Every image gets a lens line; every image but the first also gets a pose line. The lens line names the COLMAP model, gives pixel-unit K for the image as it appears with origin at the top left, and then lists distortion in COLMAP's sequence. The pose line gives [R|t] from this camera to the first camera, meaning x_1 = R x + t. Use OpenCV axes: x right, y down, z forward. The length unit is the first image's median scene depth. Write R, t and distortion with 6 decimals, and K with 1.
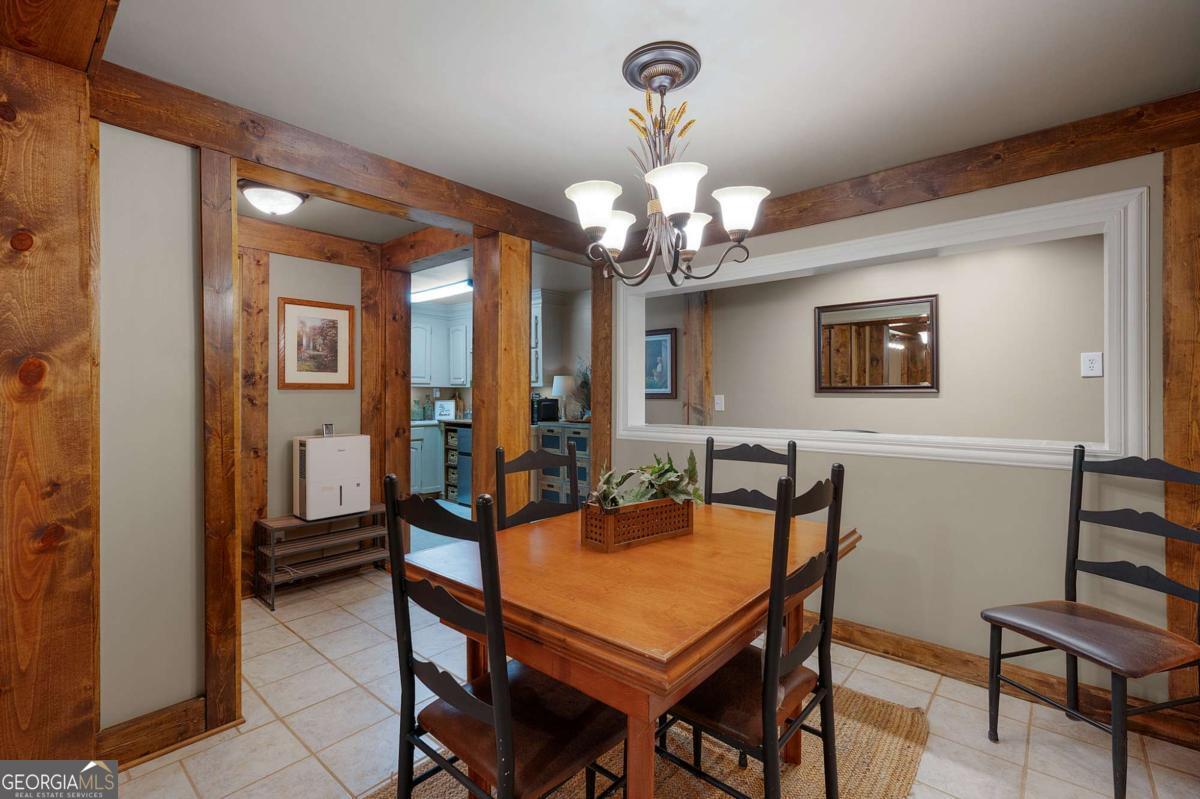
lens RADIAL K [[543.7, 0, 602.7], [0, 543.7, 394.7], [0, 0, 1]] dist [0.002389, 0.000016]
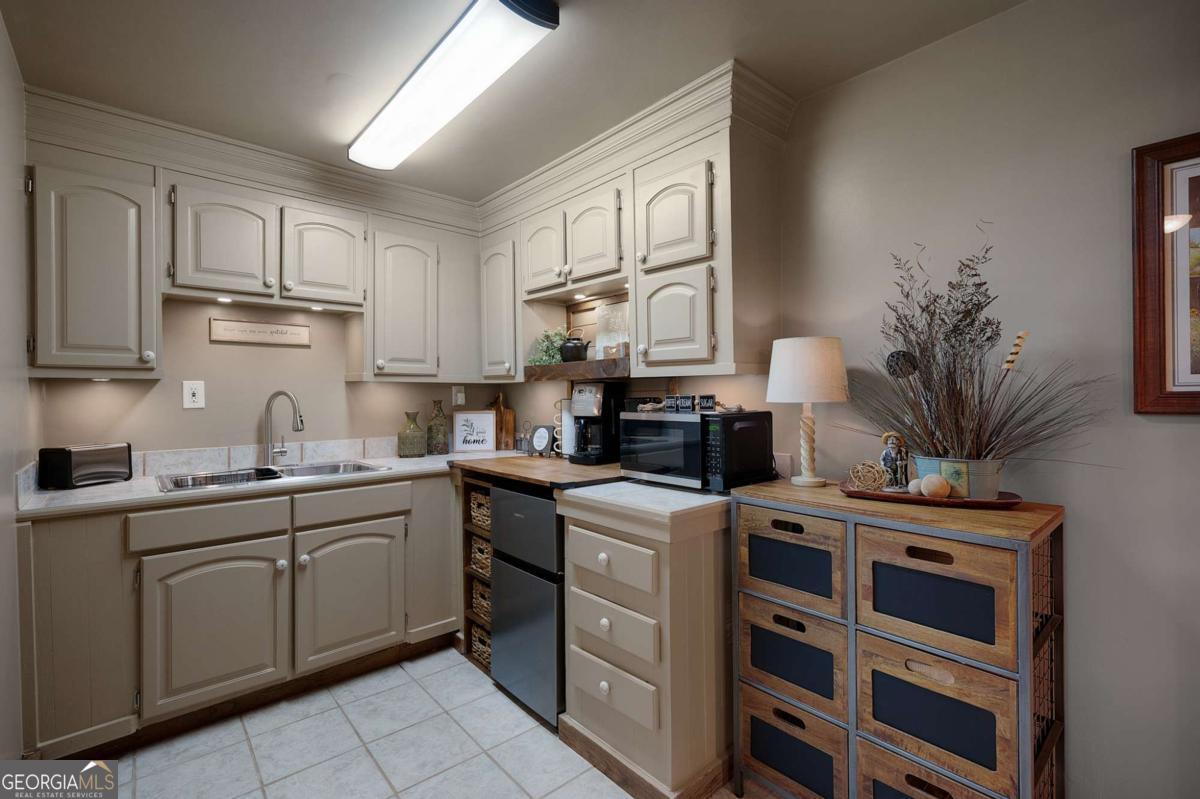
lens RADIAL K [[543.7, 0, 598.7], [0, 543.7, 396.6], [0, 0, 1]] dist [0.002389, 0.000016]
pose [[0.991441, -0.007982, -0.130314, -0.135503], [0.008506, 0.999958, 0.003468, -0.003462], [0.130281, -0.004547, 0.991467, 0.609422]]
